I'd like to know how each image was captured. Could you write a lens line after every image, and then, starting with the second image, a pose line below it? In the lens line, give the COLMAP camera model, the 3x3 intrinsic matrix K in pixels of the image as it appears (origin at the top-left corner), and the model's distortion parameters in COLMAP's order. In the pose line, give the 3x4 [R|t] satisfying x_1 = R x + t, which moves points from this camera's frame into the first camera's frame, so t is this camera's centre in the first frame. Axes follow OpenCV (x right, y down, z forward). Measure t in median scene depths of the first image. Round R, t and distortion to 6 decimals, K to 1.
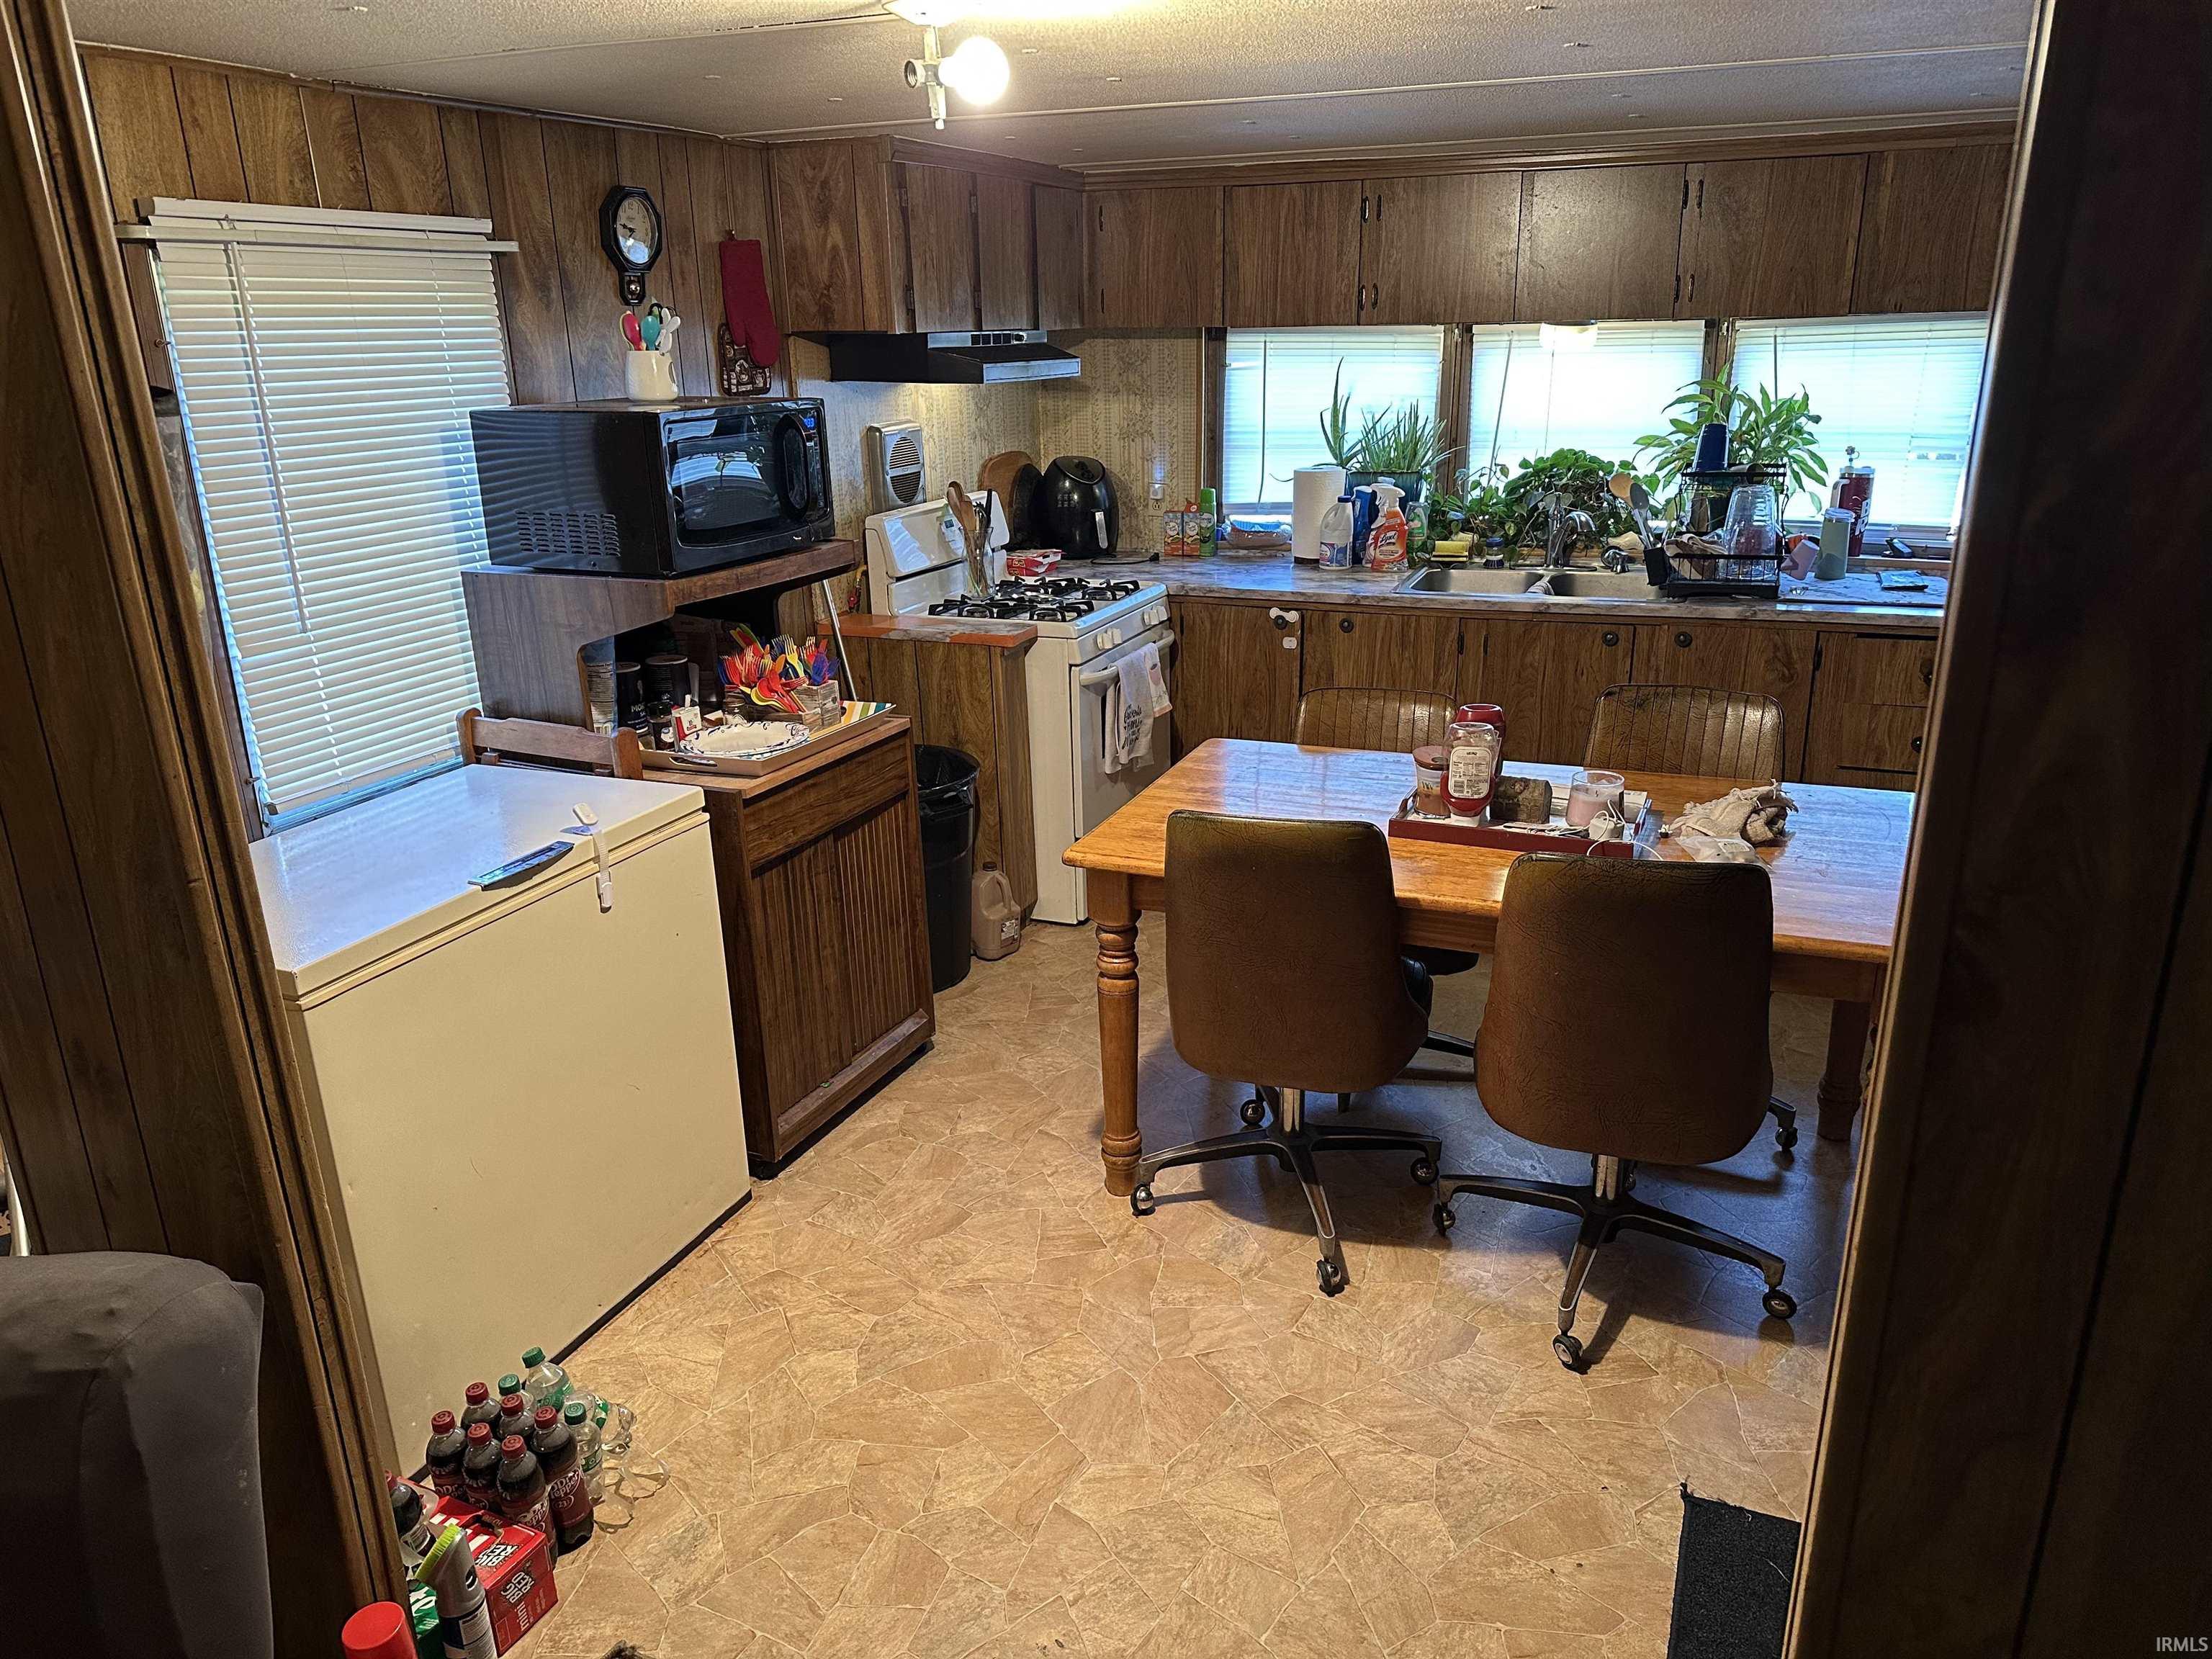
lens RADIAL K [[1532.7, 0, 1136.6], [0, 1532.7, 829.8], [0, 0, 1]] dist [0.170411, -0.304001]
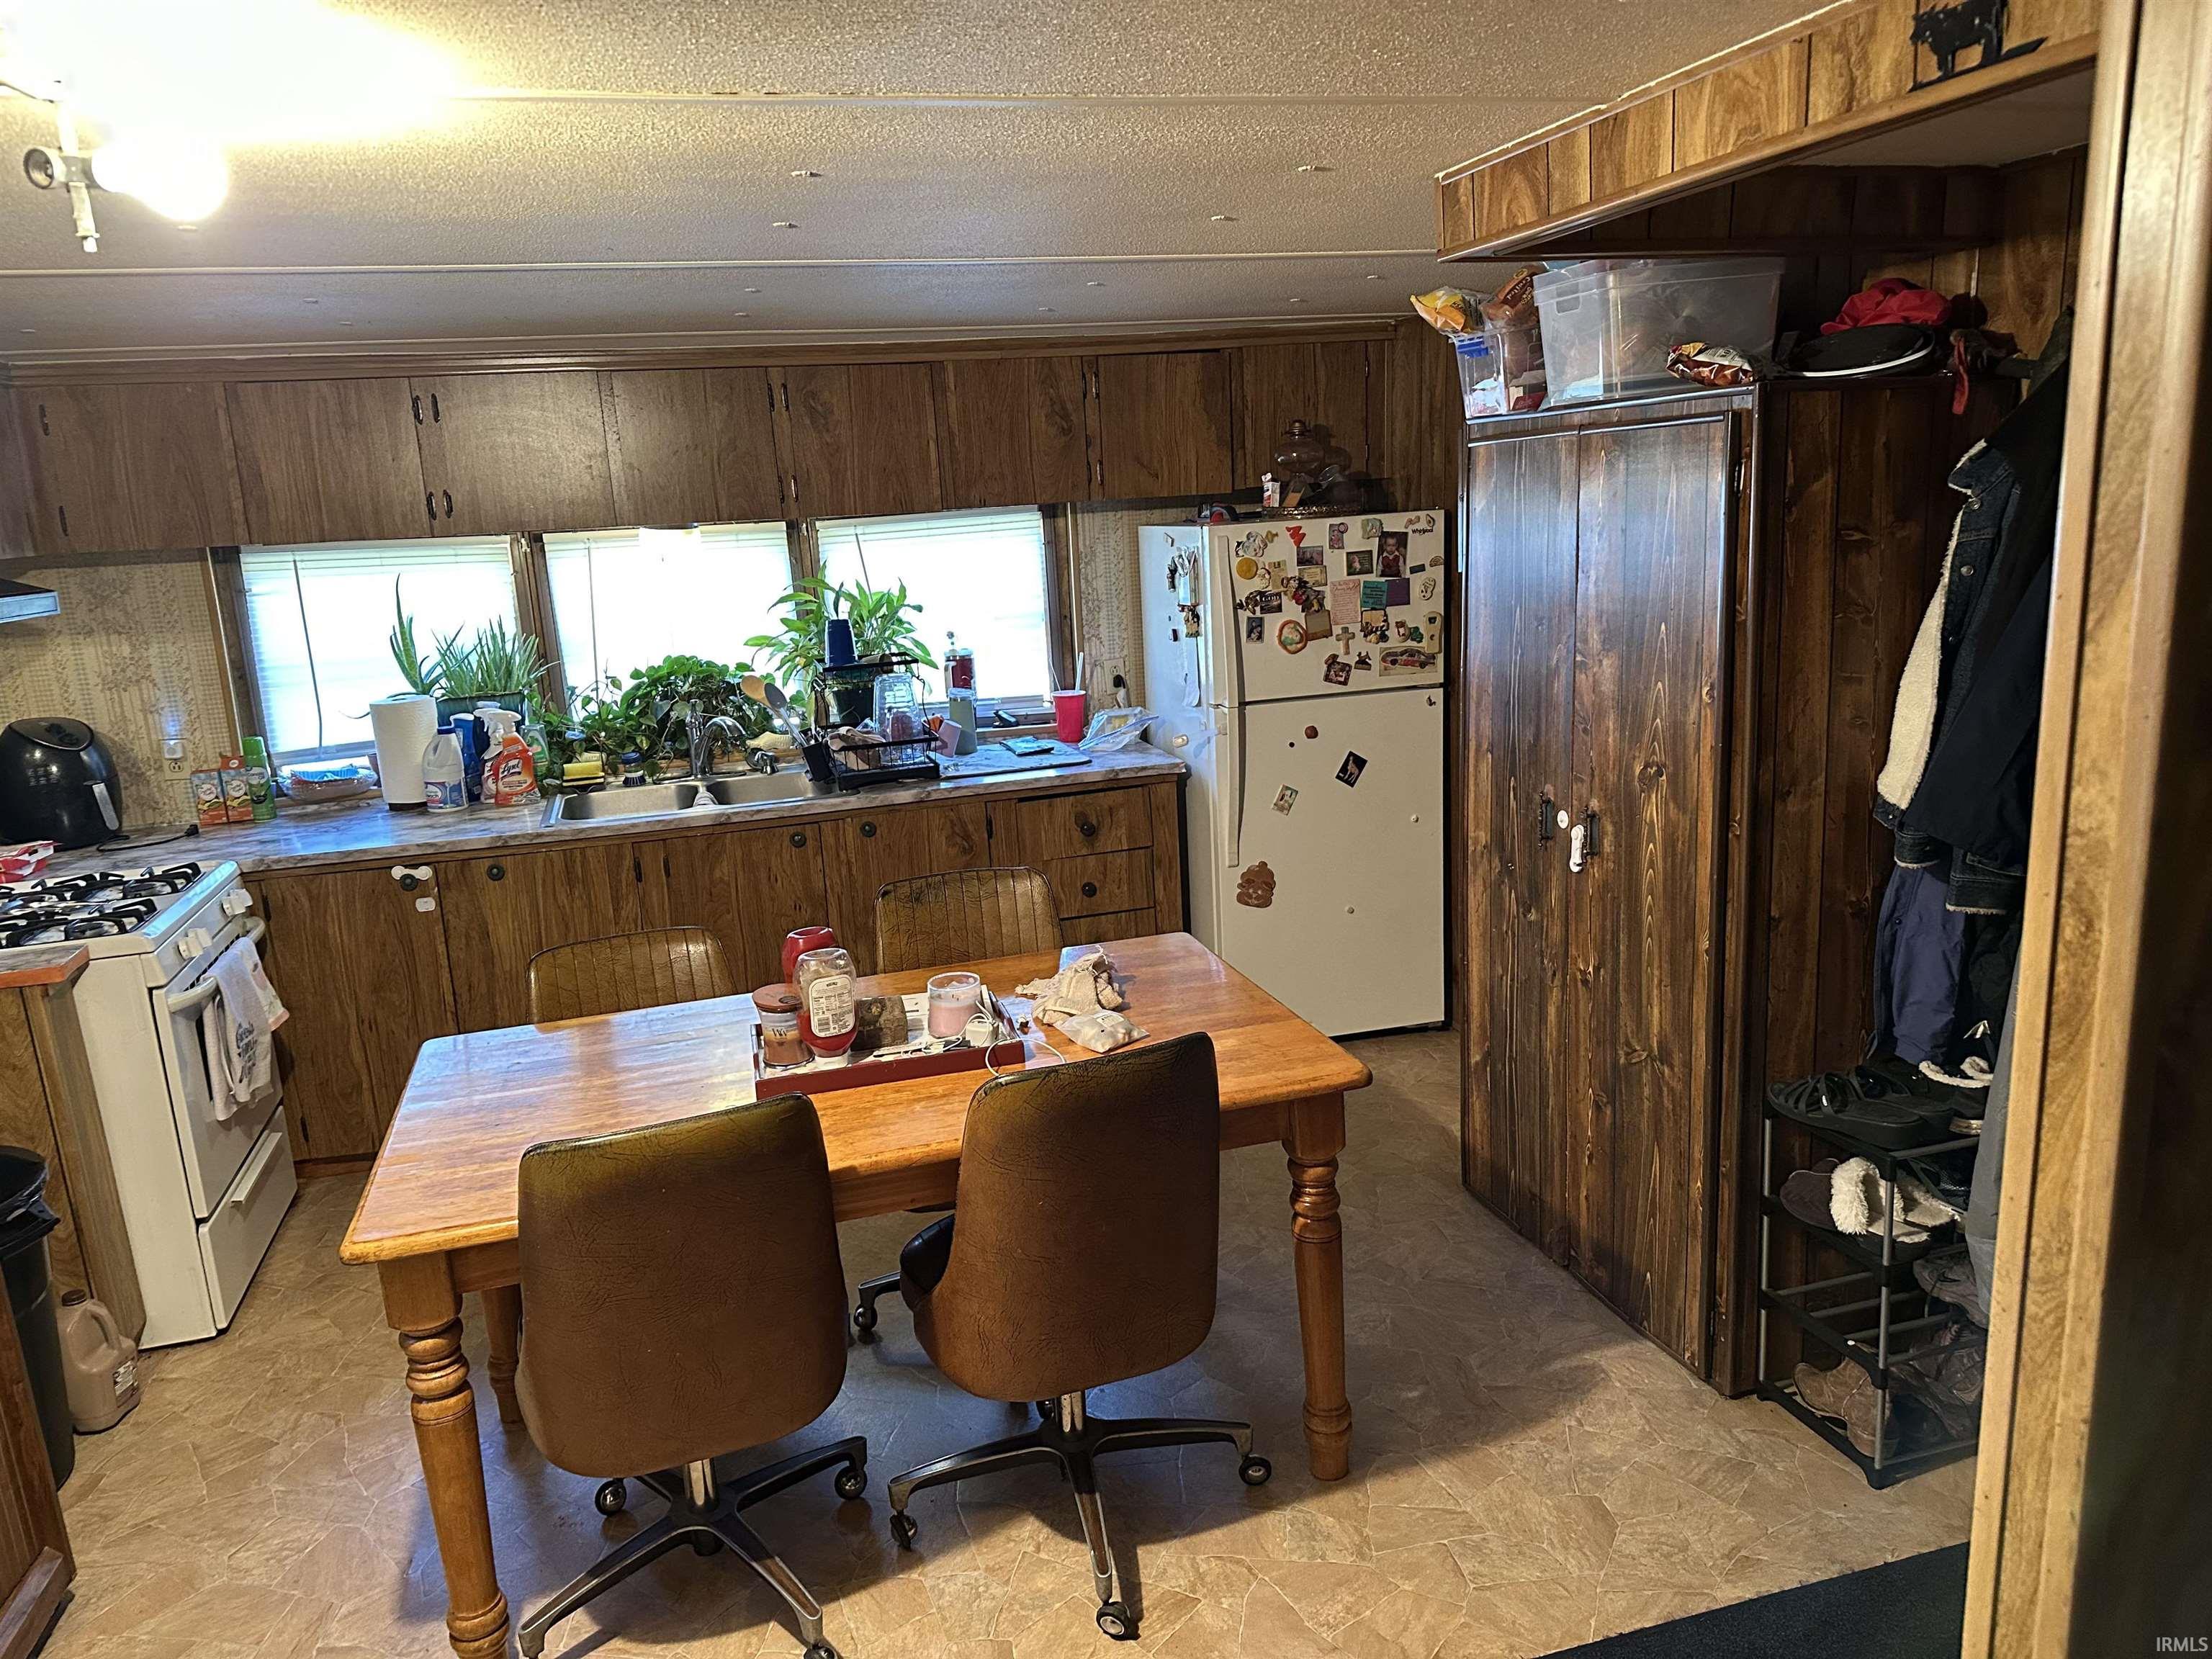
lens RADIAL K [[1538.6, 0, 1106.0], [0, 1538.6, 829.5], [0, 0, 1]] dist [0.047582, -0.067179]
pose [[0.783741, -0.155071, 0.601417, -0.108513], [0.232710, 0.971108, -0.052863, -0.032973], [-0.575844, 0.181387, 0.797184, 0.128162]]
